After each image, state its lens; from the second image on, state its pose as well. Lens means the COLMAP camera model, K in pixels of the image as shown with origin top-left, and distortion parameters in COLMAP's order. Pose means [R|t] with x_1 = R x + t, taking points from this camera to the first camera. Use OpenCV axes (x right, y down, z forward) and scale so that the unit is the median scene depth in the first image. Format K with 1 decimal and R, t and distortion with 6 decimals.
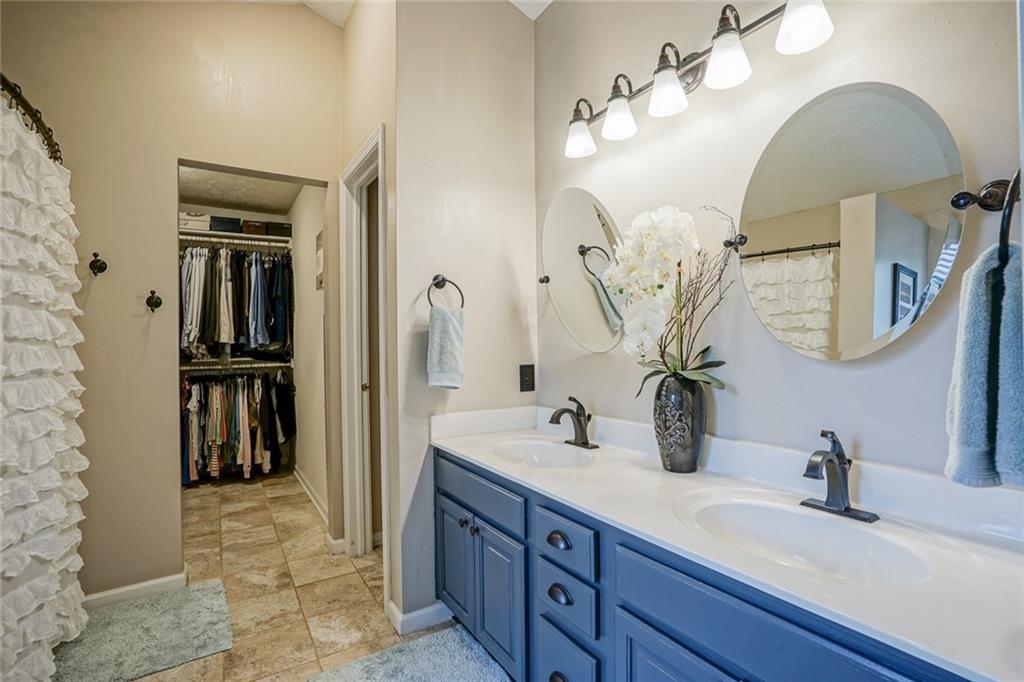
lens RADIAL K [[470.3, 0, 507.6], [0, 470.3, 341.2], [0, 0, 1]] dist [-0.062567, 0.025385]
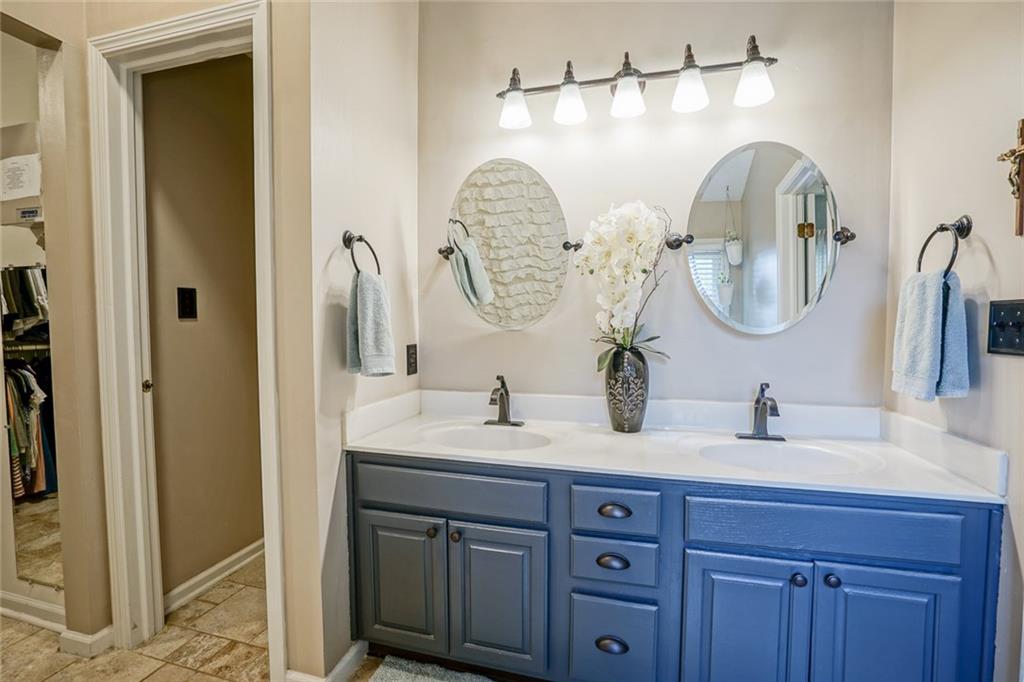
lens RADIAL K [[470.3, 0, 507.6], [0, 470.3, 341.2], [0, 0, 1]] dist [-0.062567, 0.025385]
pose [[0.748431, -0.017961, 0.662970, -0.474288], [-0.009249, 0.999253, 0.037512, 0.009661], [-0.663149, -0.034207, 0.747706, 0.252149]]
